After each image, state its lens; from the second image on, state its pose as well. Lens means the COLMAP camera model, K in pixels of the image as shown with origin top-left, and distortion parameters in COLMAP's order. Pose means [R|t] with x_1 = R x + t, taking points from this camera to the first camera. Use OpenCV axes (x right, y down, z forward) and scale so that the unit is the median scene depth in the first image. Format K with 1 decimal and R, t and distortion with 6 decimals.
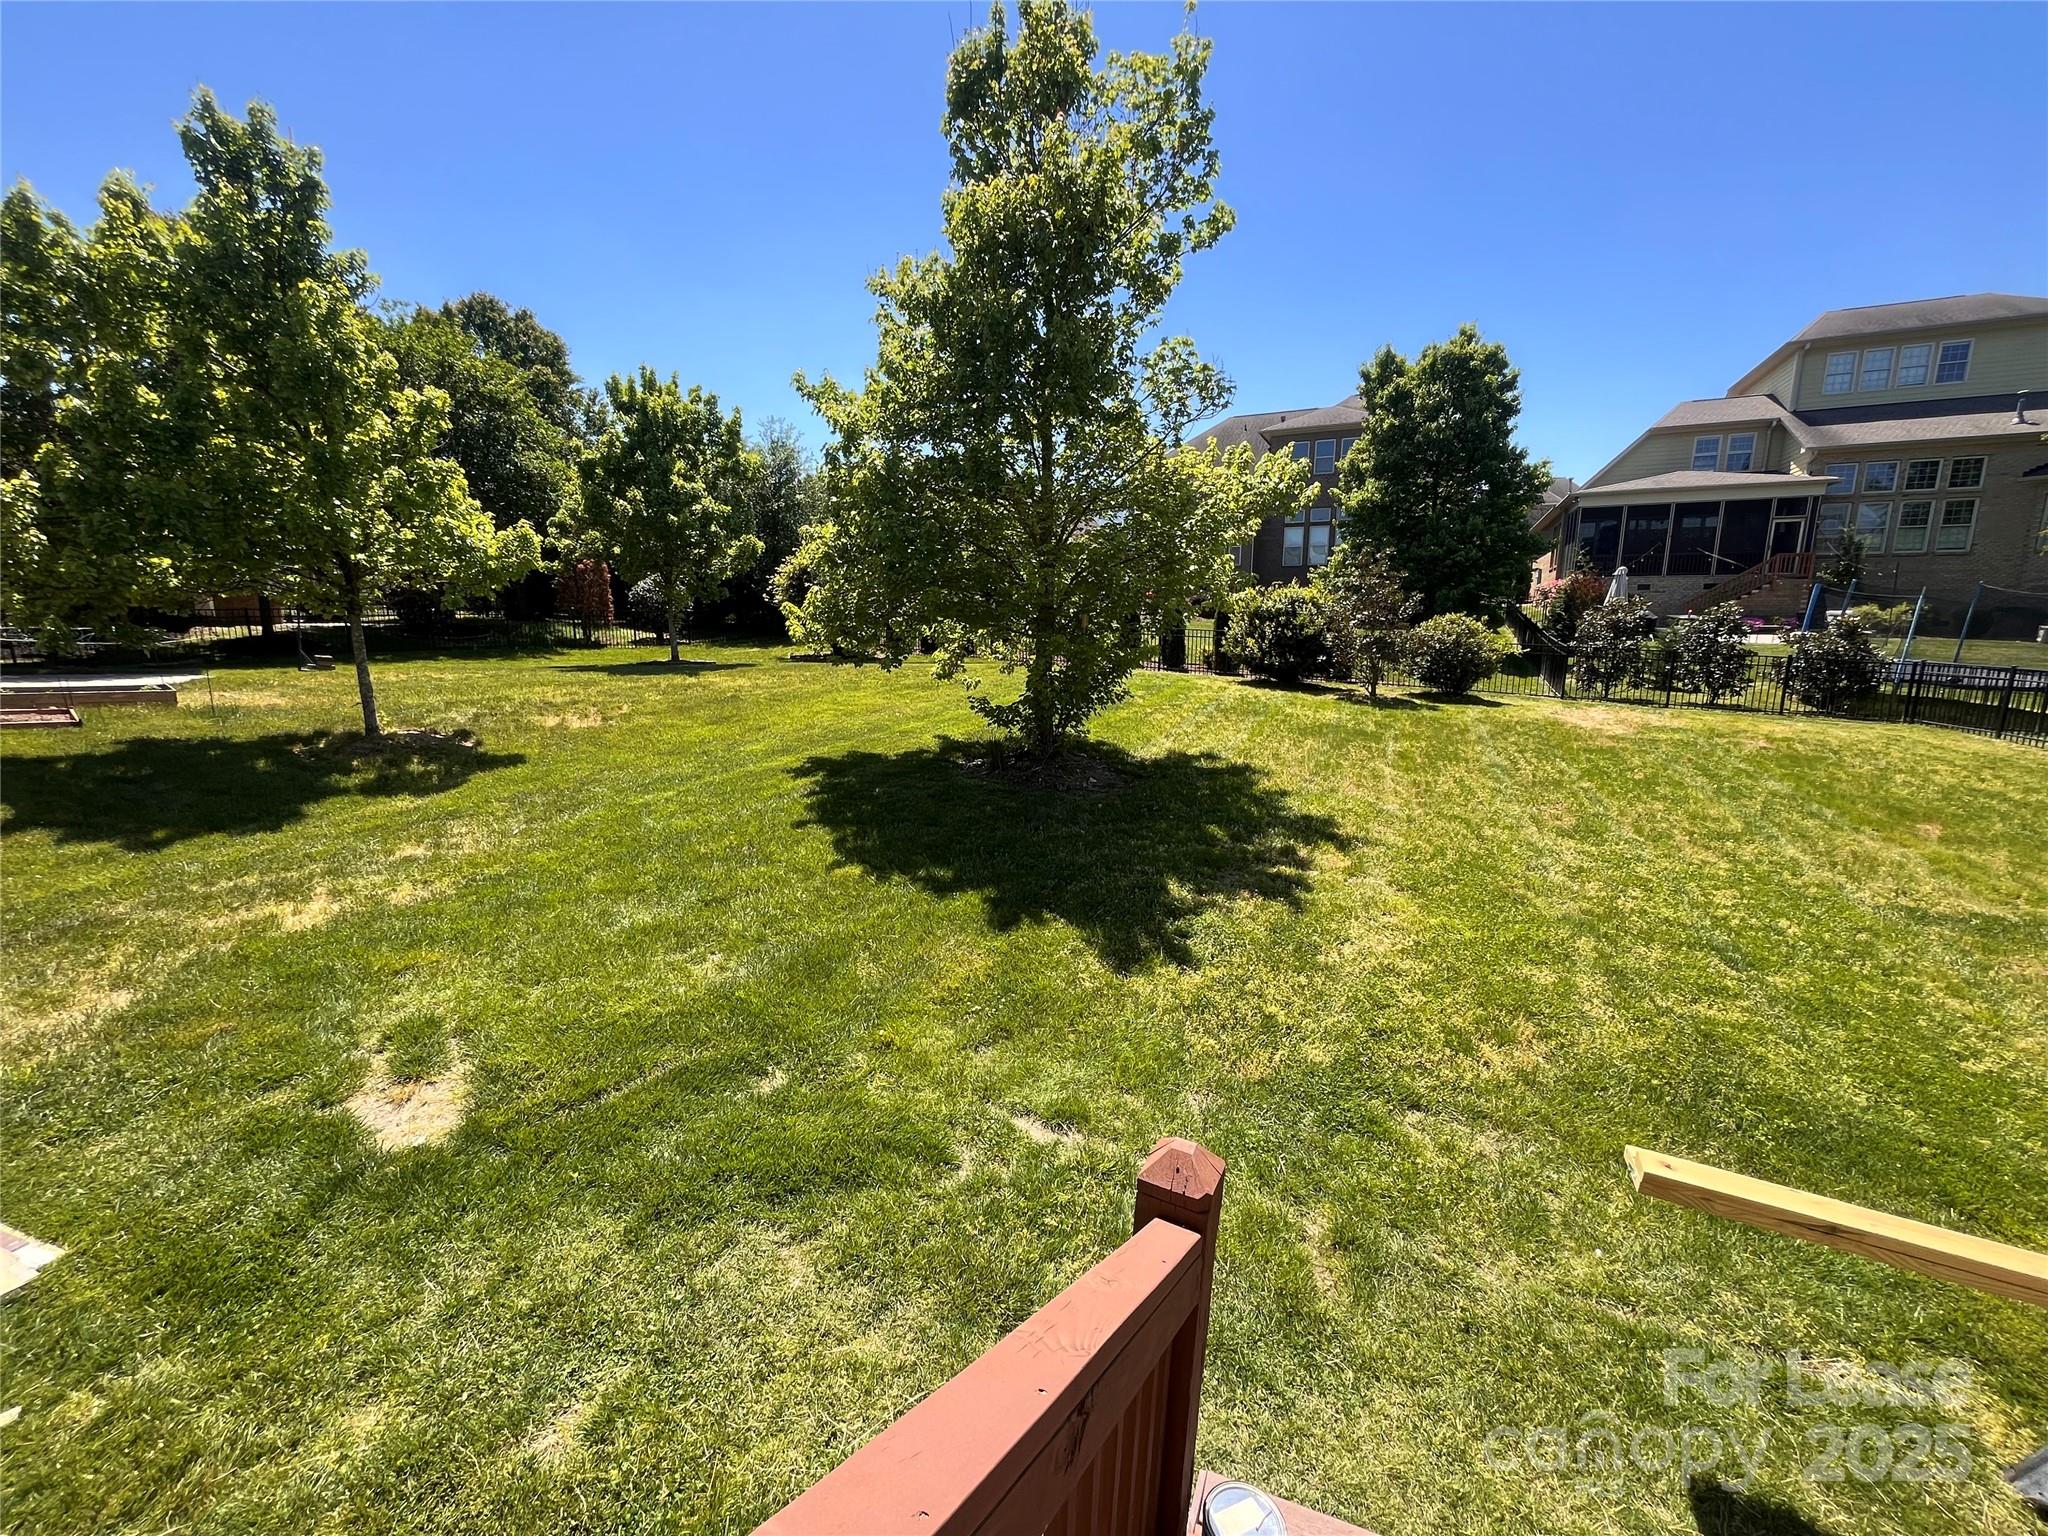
lens RADIAL K [[825.7, 0, 1021.3], [0, 825.7, 768.8], [0, 0, 1]] dist [-0.002353, 0.000473]
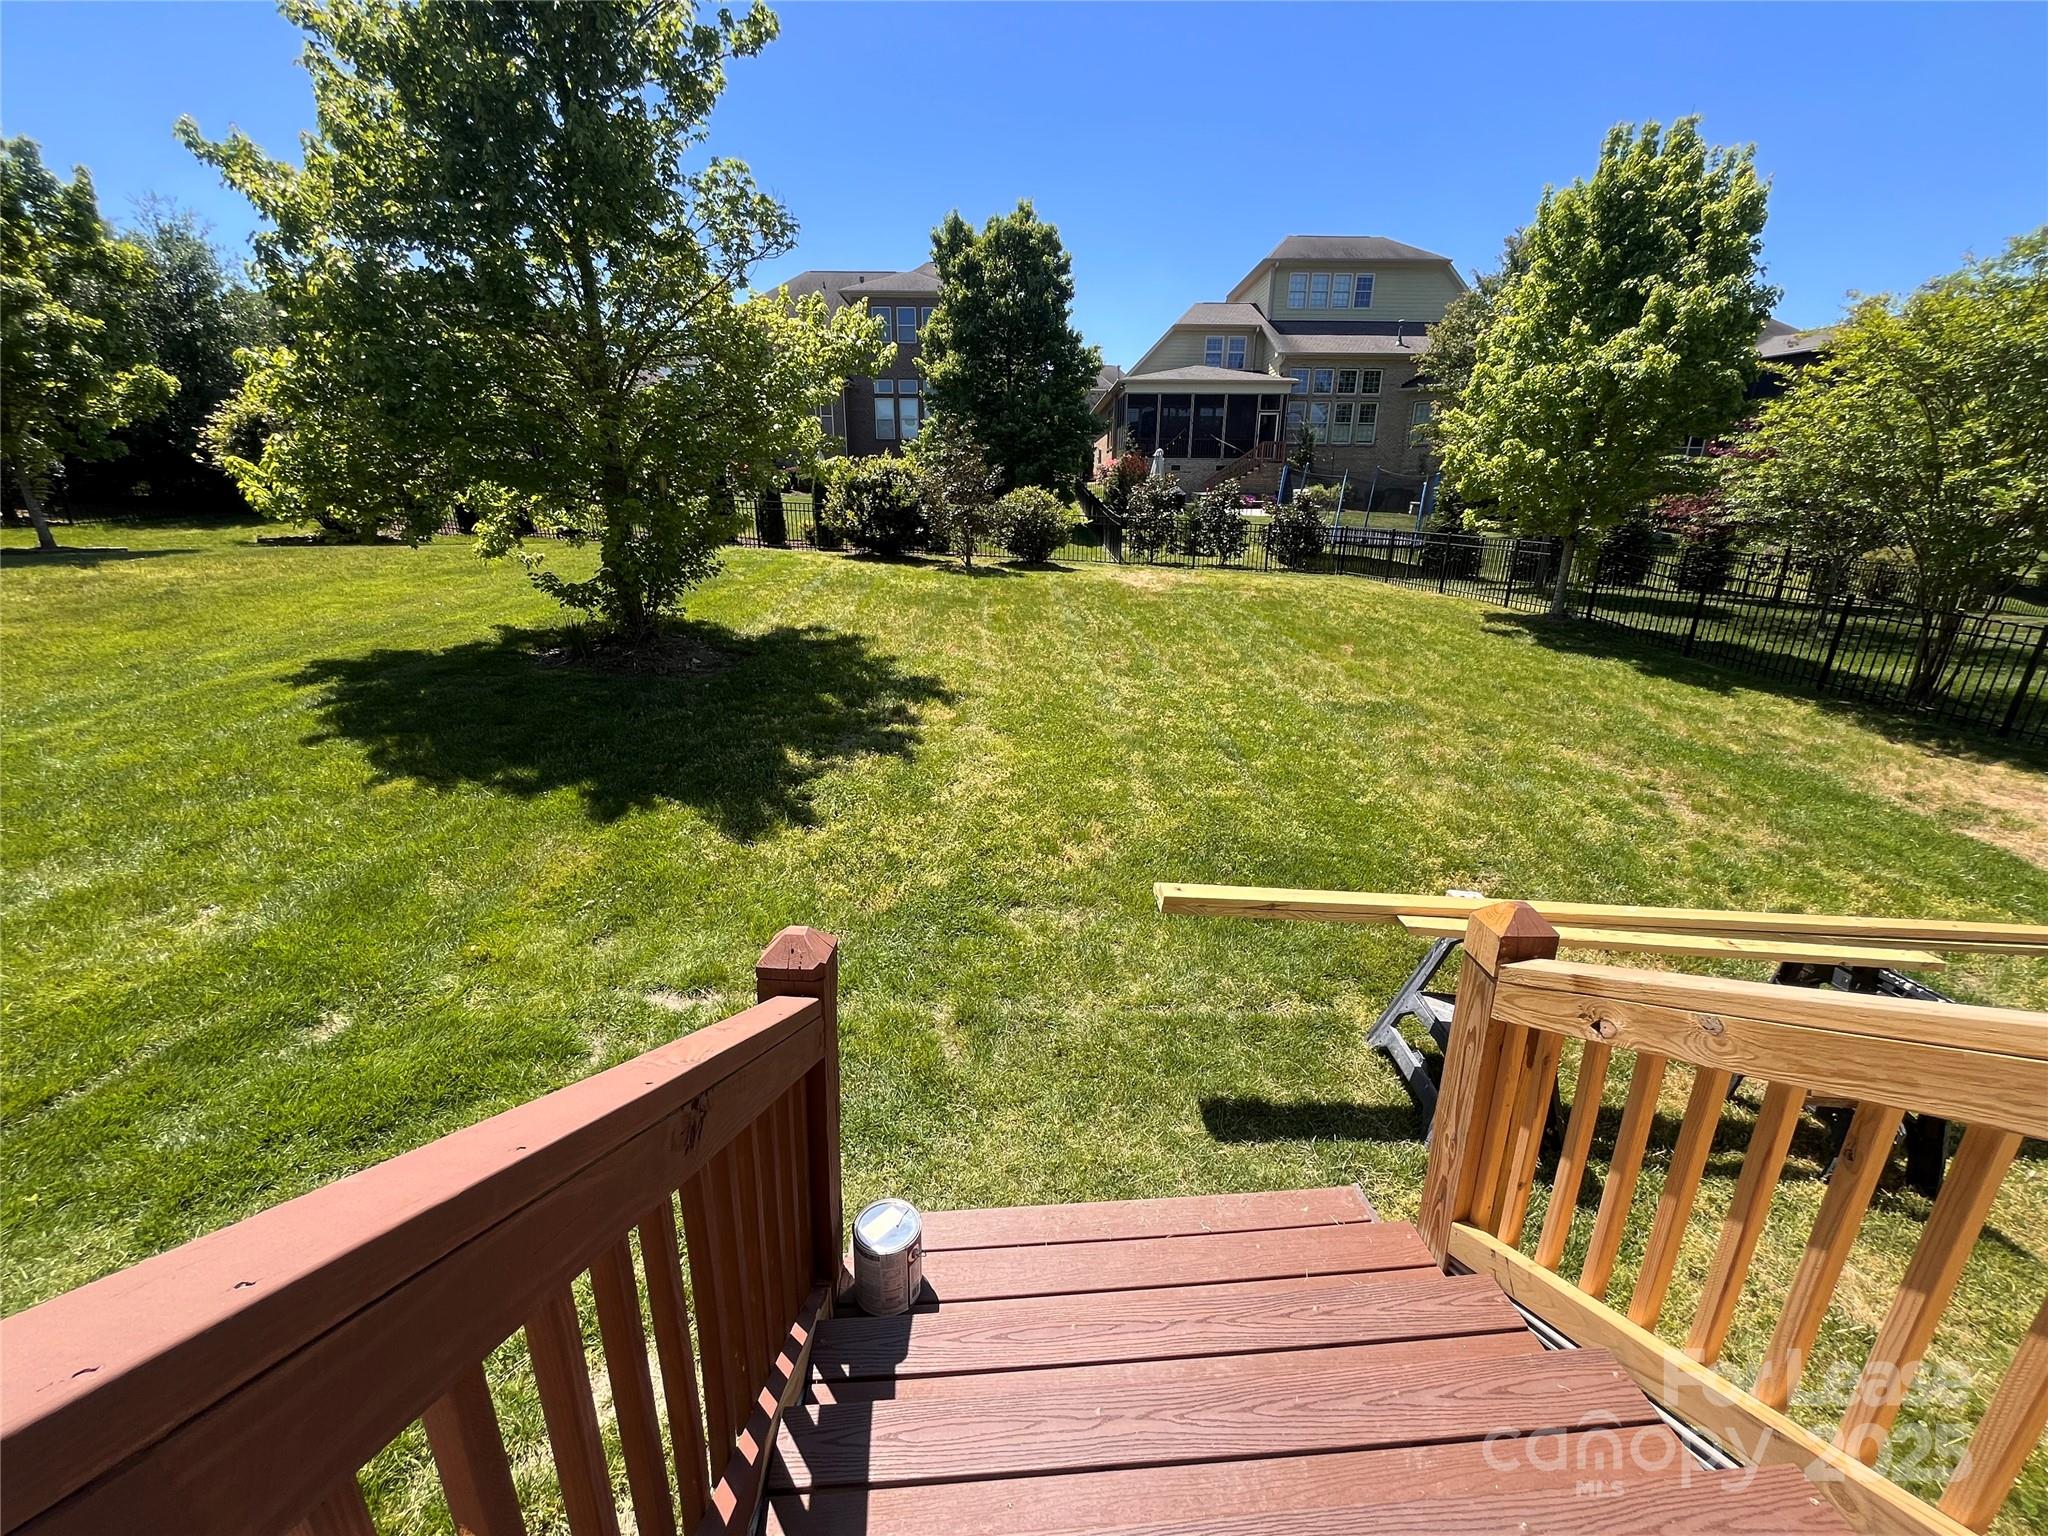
lens RADIAL K [[825.8, 0, 1021.1], [0, 825.8, 769.9], [0, 0, 1]] dist [-0.002861, -0.000032]
pose [[0.896812, -0.134350, 0.421520, 0.005946], [0.074389, 0.985003, 0.155680, 0.018434], [-0.436114, -0.108260, 0.893356, -0.015824]]
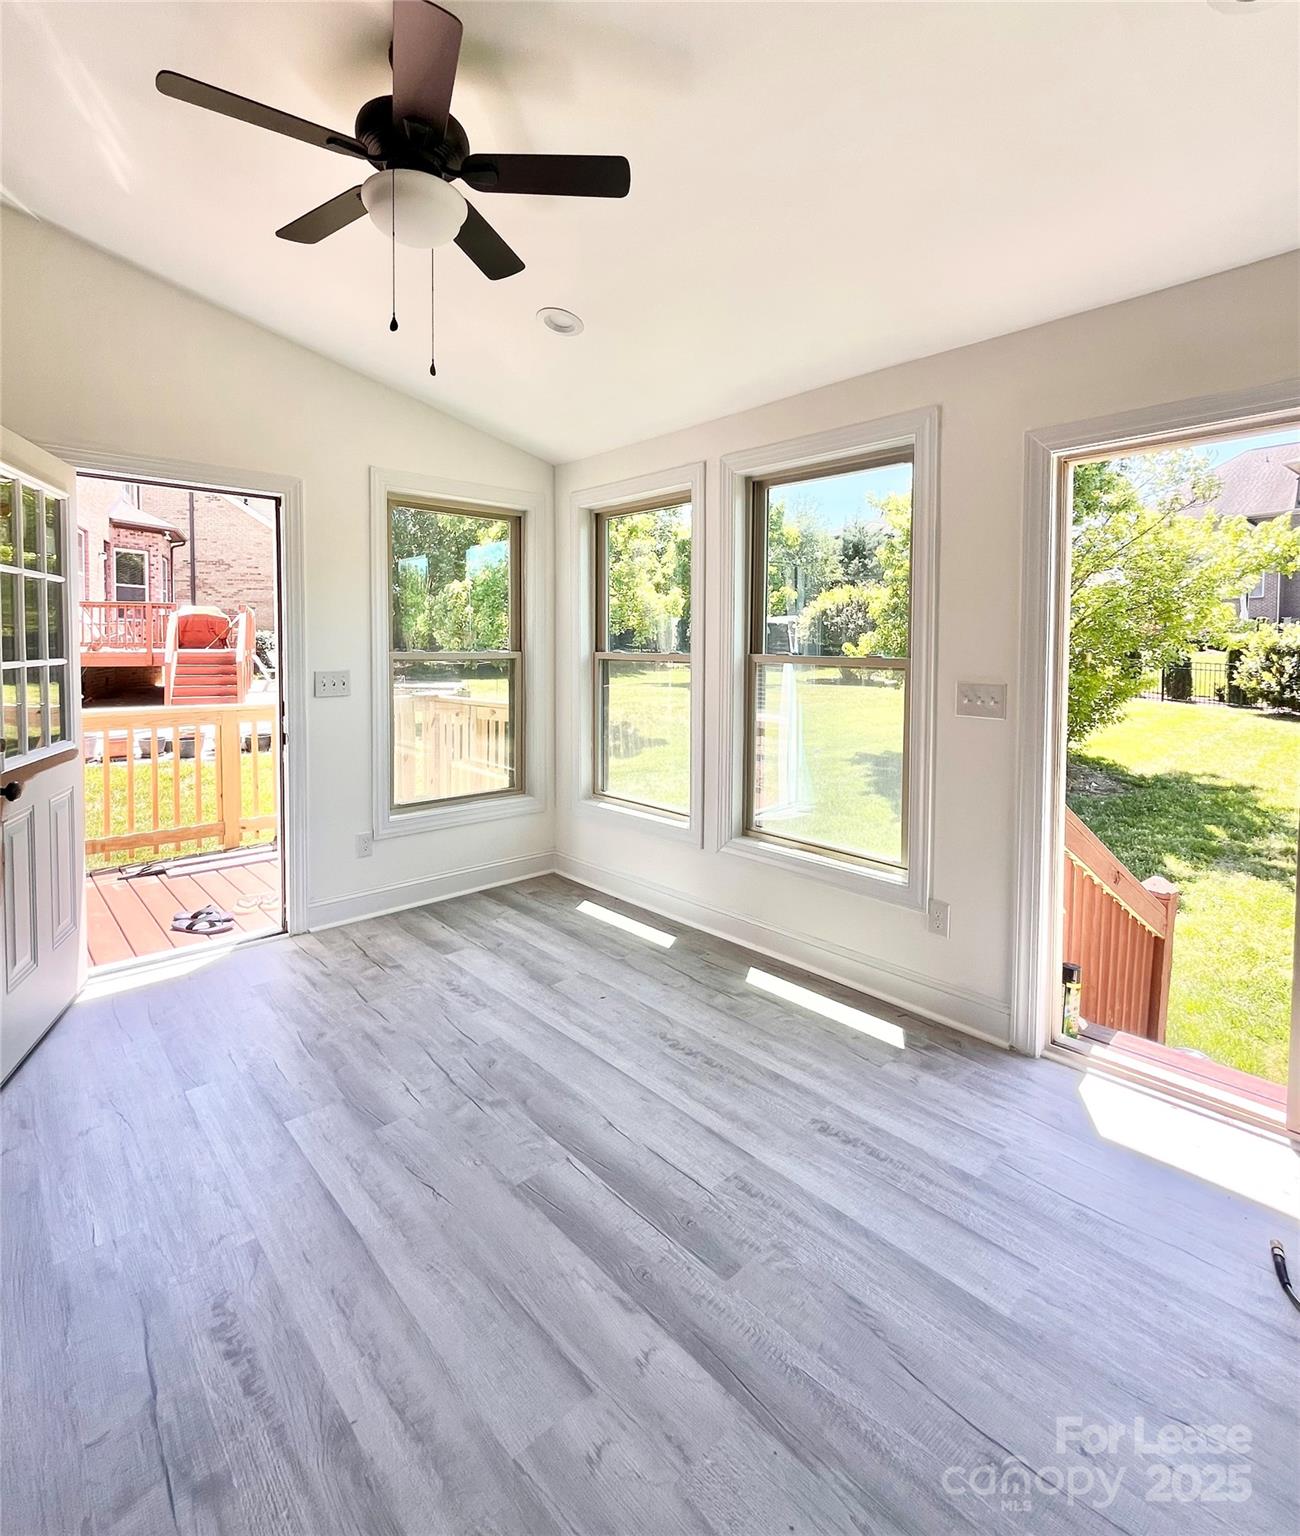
lens RADIAL K [[751.8, 0, 647.2], [0, 751.8, 669.1], [0, 0, 1]] dist [-0.001312, 0.000096]
pose [[0.904325, 0.016869, -0.426511, -0.045526], [-0.080916, 0.987875, -0.132494, 0.049359], [0.419105, 0.154329, 0.894725, -0.333252]]
